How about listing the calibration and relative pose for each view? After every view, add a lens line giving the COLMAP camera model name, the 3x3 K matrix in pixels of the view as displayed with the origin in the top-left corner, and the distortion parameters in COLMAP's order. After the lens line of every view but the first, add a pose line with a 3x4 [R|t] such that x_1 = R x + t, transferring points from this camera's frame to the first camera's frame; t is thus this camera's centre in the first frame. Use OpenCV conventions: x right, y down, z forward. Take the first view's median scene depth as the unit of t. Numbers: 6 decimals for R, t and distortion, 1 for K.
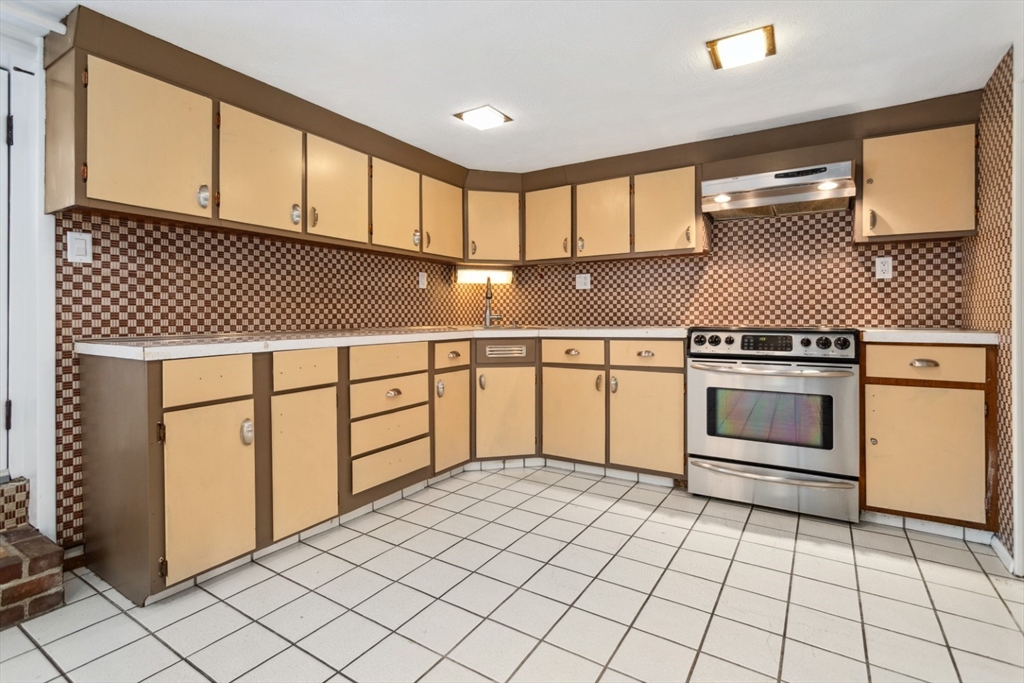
lens RADIAL K [[486.6, 0, 513.2], [0, 486.6, 318.5], [0, 0, 1]] dist [0.003859, 0.000719]
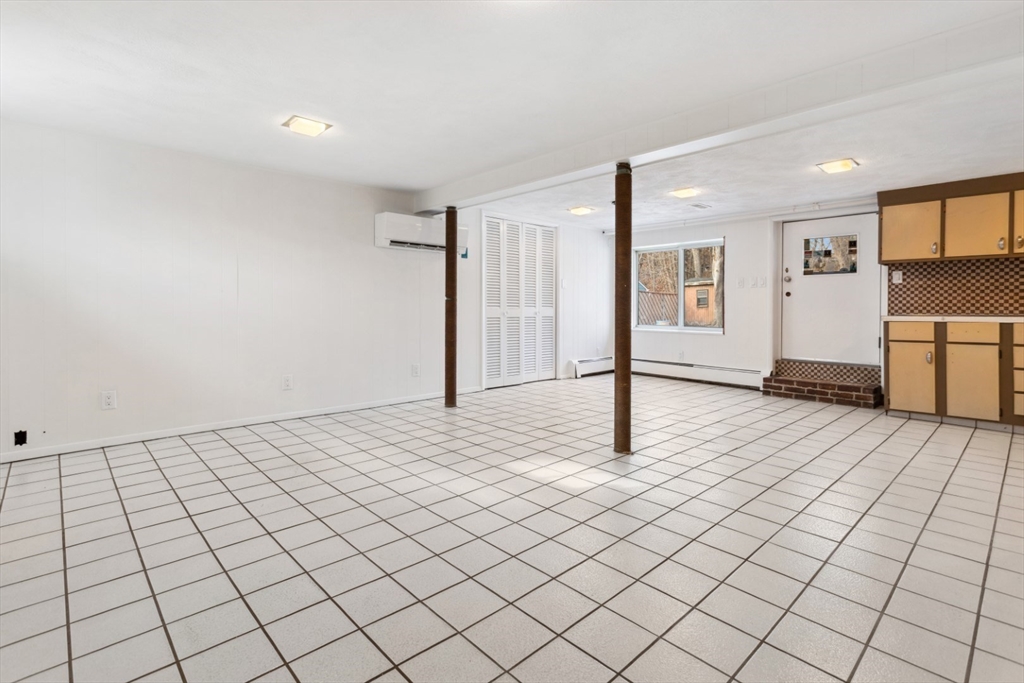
lens RADIAL K [[491.8, 0, 514.6], [0, 491.8, 314.5], [0, 0, 1]] dist [0.001468, 0.000357]
pose [[-0.253710, 0.013193, -0.967190, 1.457399], [-0.006062, 0.999866, 0.015229, 0.012002], [0.967261, 0.009727, -0.253596, -0.168972]]
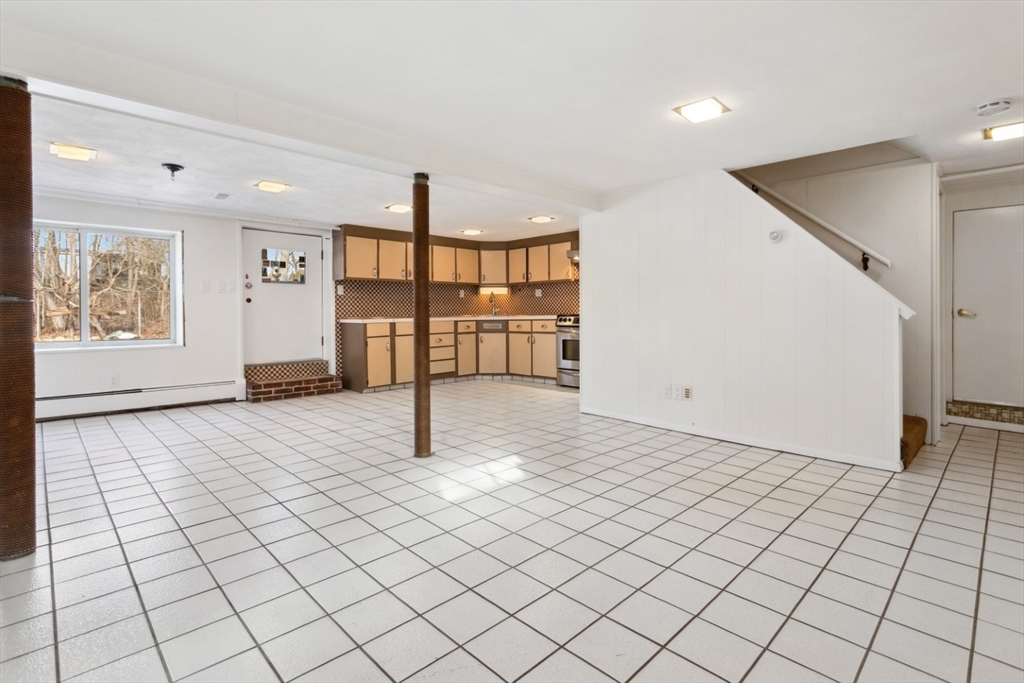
lens RADIAL K [[491.8, 0, 514.6], [0, 491.8, 314.5], [0, 0, 1]] dist [0.001468, 0.000357]
pose [[0.974046, -0.004148, -0.226314, 0.708681], [0.004844, 0.999985, 0.002520, 0.010871], [0.226300, -0.003551, 0.974051, -1.395180]]
